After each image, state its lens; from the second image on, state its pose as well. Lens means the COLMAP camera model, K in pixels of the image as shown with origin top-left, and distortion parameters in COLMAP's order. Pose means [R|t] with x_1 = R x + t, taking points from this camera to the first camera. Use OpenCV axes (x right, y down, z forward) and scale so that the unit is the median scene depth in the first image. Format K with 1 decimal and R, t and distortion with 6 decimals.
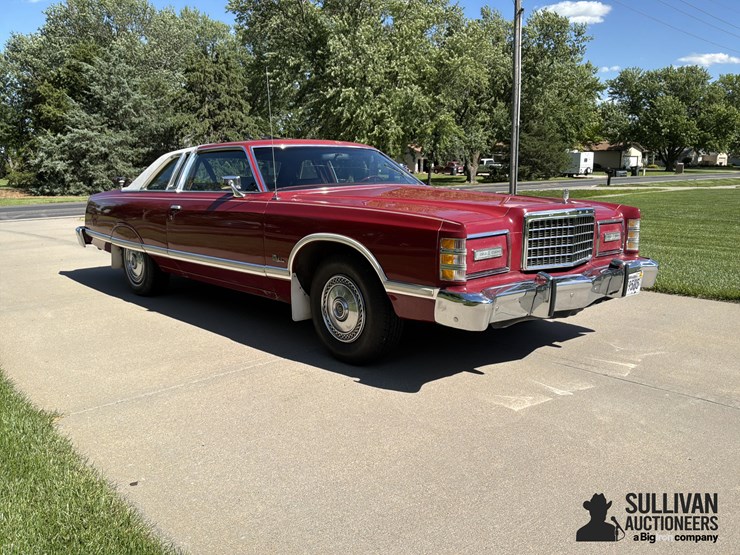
lens RADIAL K [[619.4, 0, 370.0], [0, 619.4, 277.5], [0, 0, 1]] dist [0.063390, -0.146926]
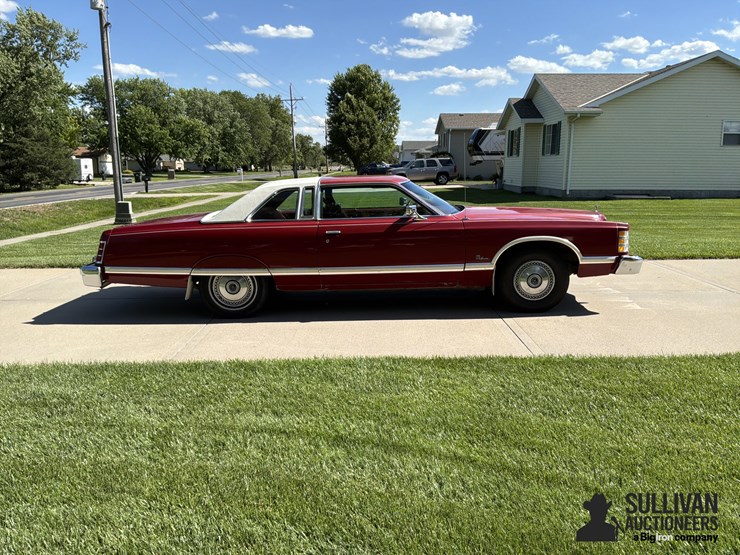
lens RADIAL K [[609.7, 0, 365.8], [0, 609.7, 279.4], [0, 0, 1]] dist [0.061556, -0.137290]
pose [[0.693630, -0.127846, 0.708895, -1.085268], [0.129113, 0.990252, 0.052255, -0.070866], [-0.708666, 0.055282, 0.703375, 0.101886]]
